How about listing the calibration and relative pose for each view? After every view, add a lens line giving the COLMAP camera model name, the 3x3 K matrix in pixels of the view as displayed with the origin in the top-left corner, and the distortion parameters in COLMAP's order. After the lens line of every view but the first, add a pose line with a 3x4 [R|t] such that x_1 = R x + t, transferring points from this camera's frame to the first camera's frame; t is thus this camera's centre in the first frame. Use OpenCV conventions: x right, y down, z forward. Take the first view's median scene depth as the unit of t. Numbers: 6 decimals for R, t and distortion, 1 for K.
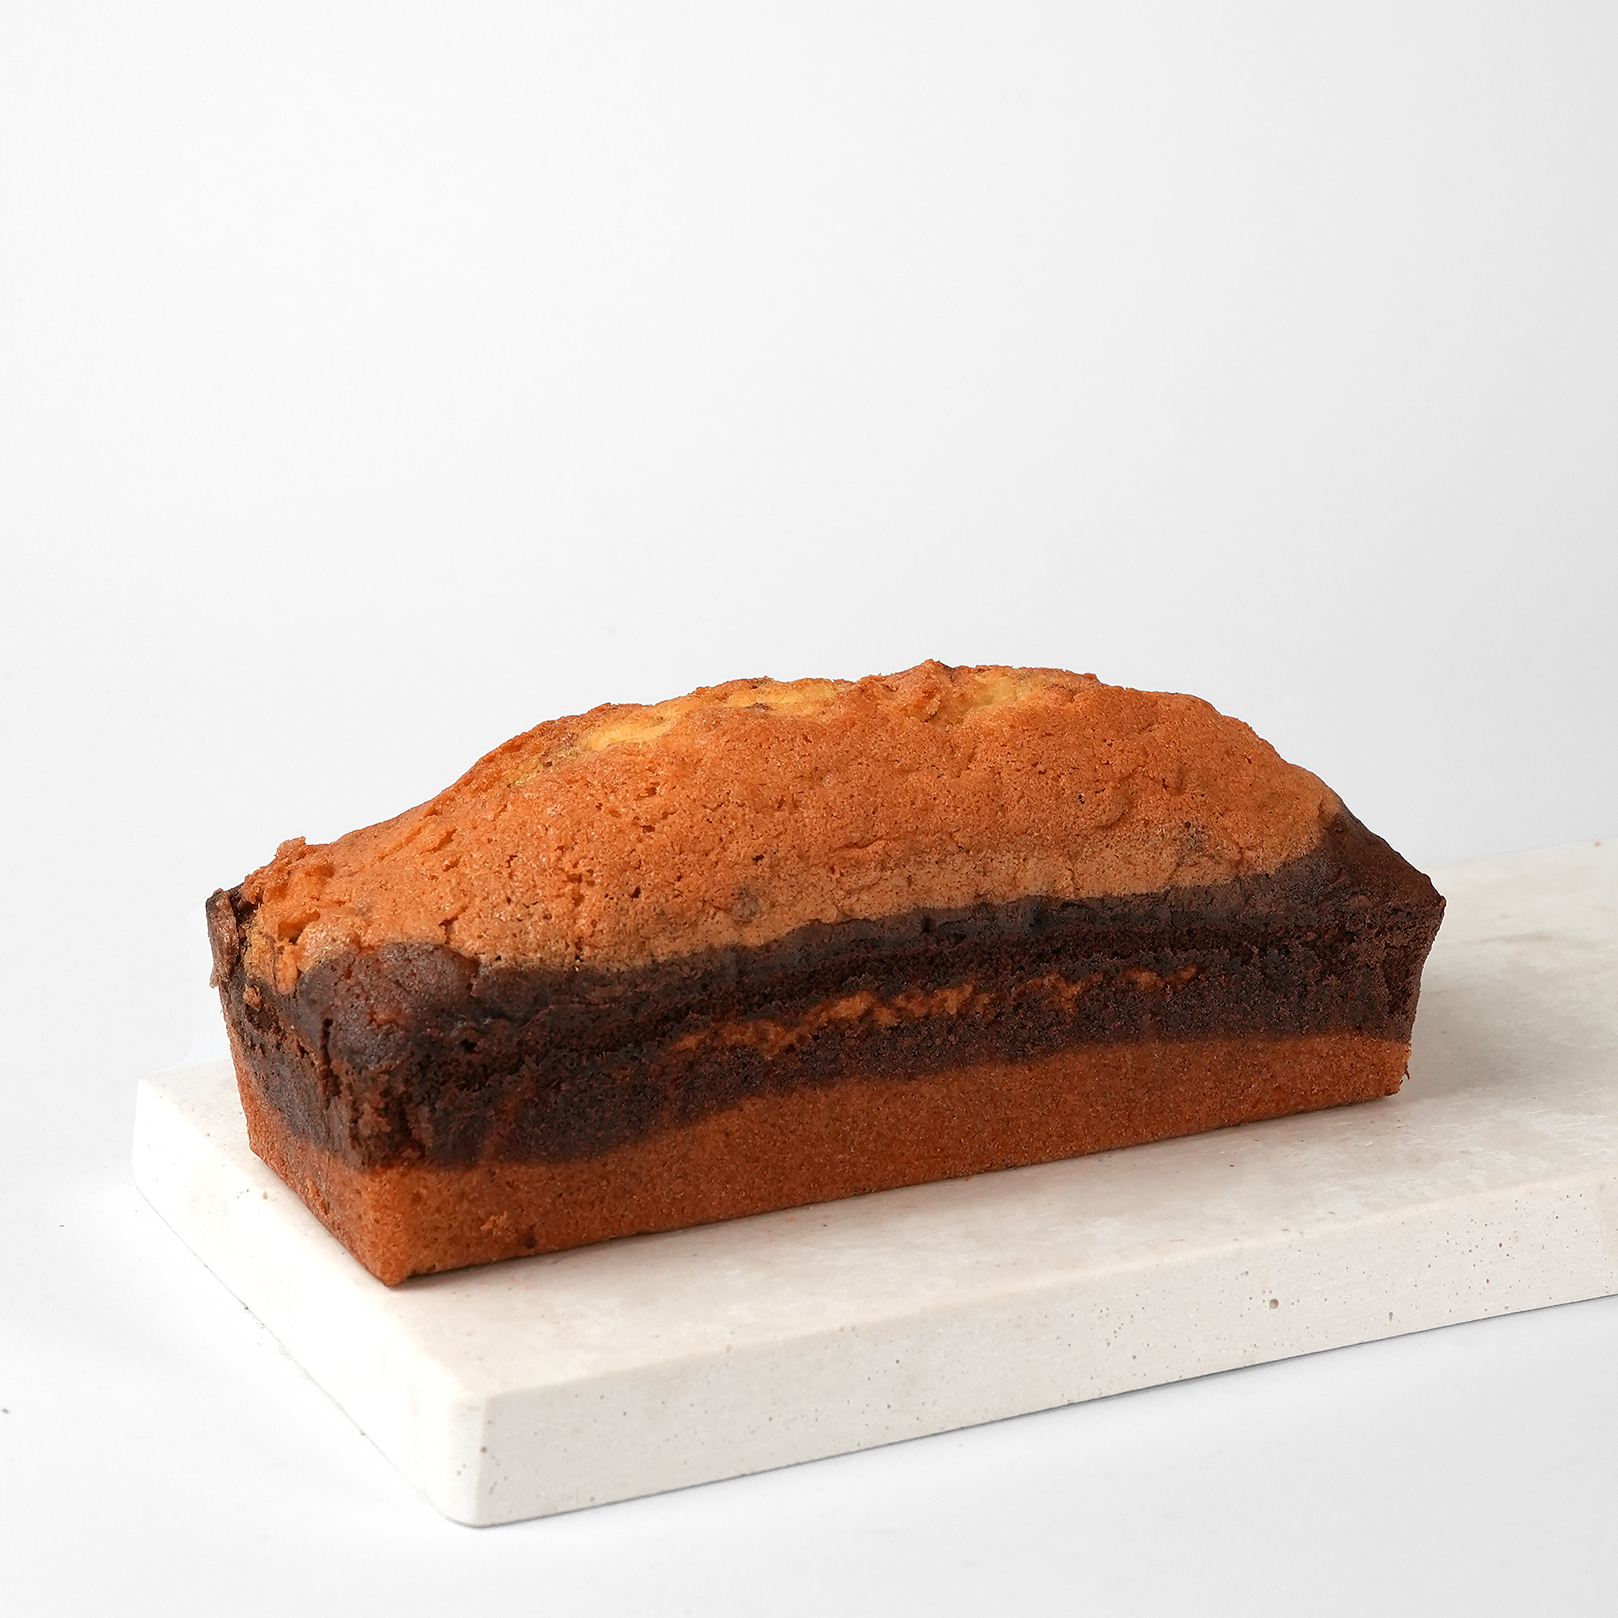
lens RADIAL K [[4029.6, 0, 809.0], [0, 4029.6, 809.0], [0, 0, 1]] dist [0.191719, 0.363862]
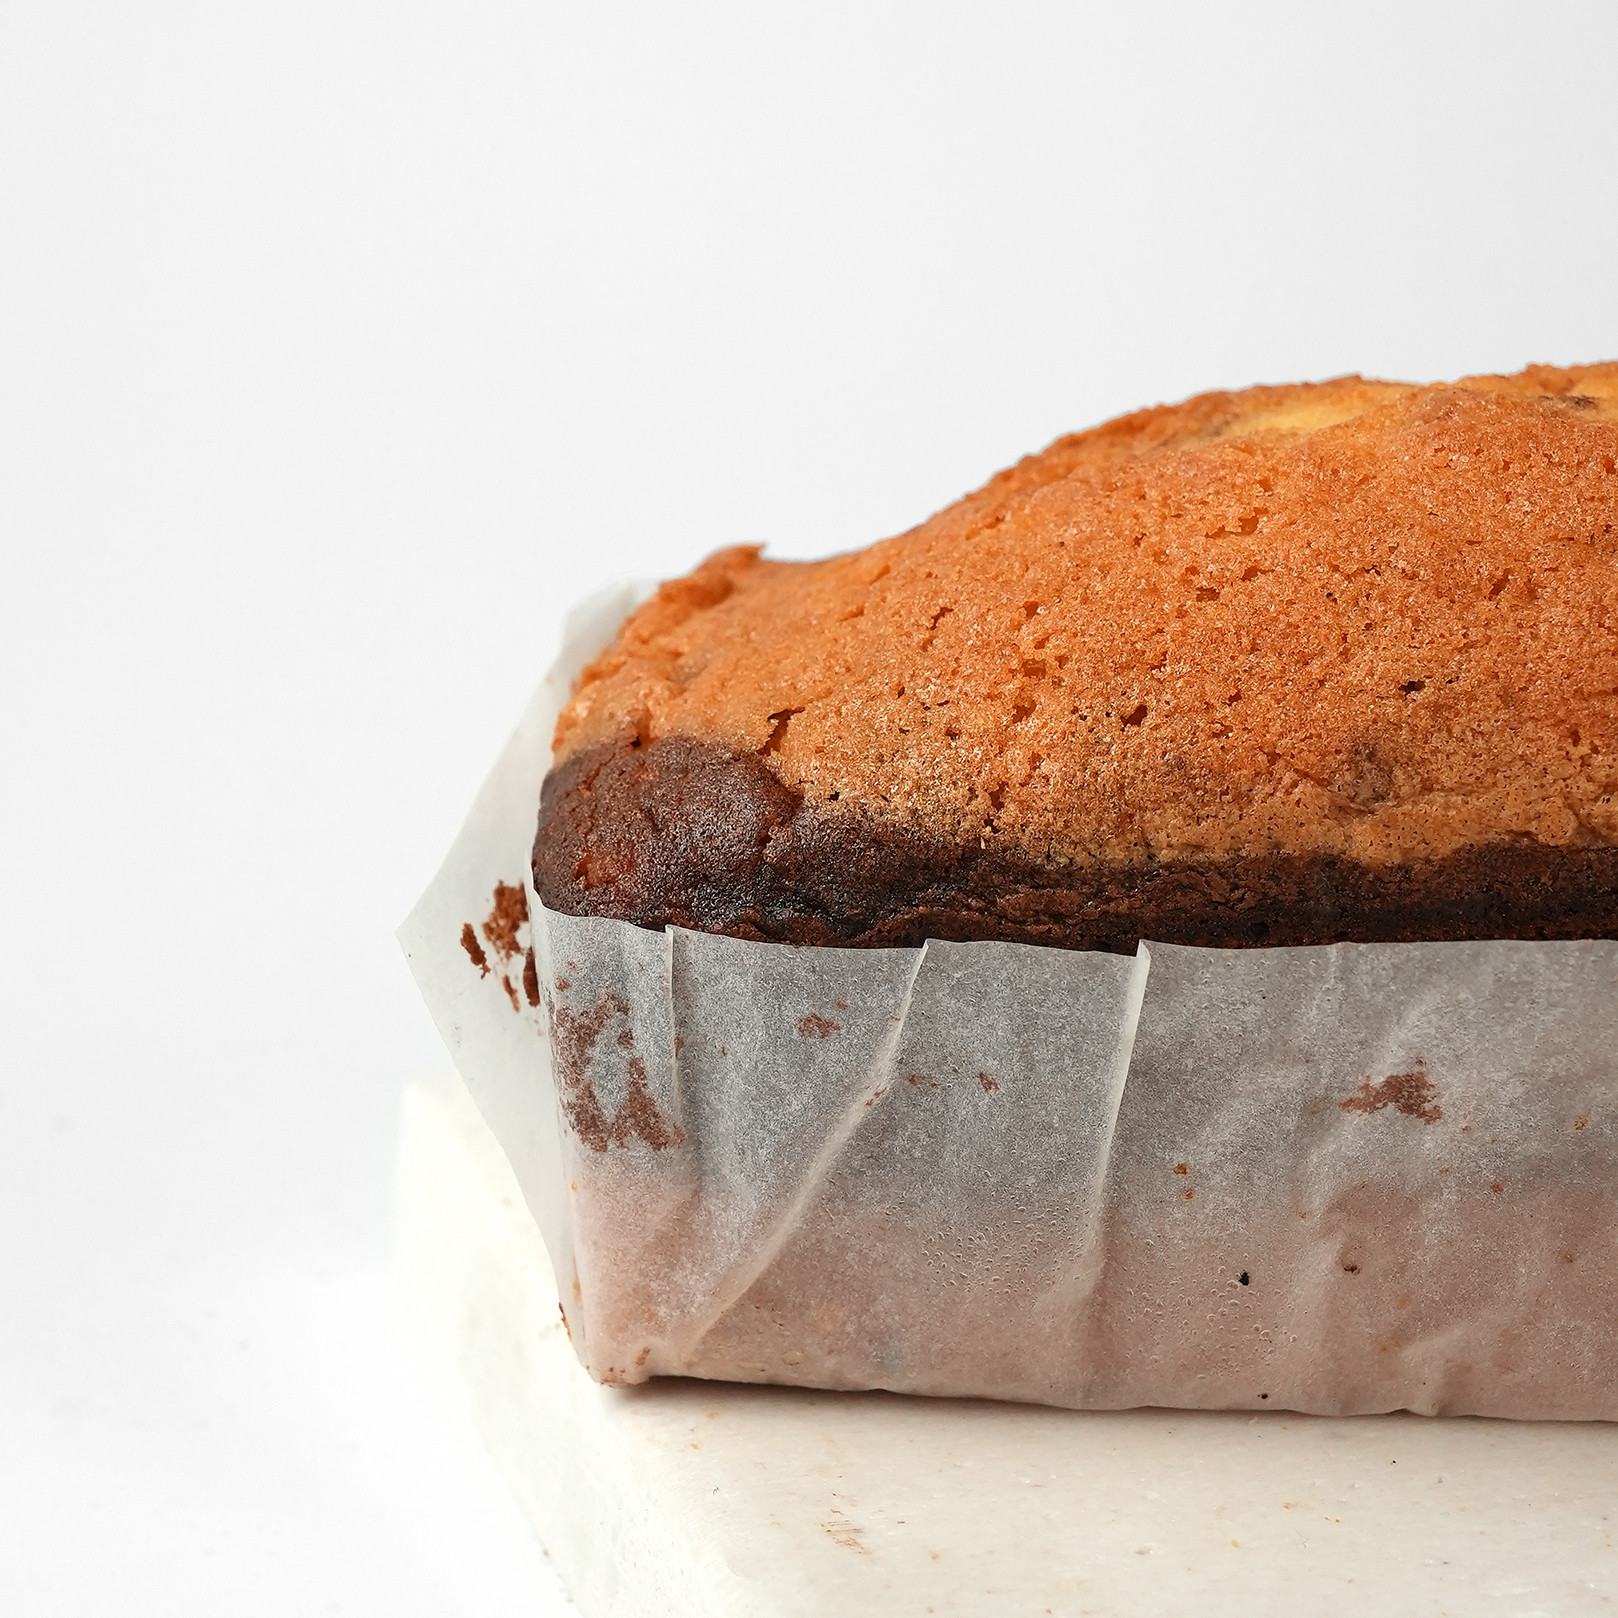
lens RADIAL K [[4029.6, 0, 809.0], [0, 4029.6, 809.0], [0, 0, 1]] dist [0.191719, 0.363862]
pose [[0.877451, 0.163561, -0.450919, 0.147081], [-0.147796, 0.986520, 0.070241, 0.003266], [0.456330, 0.005011, 0.889797, 0.536921]]
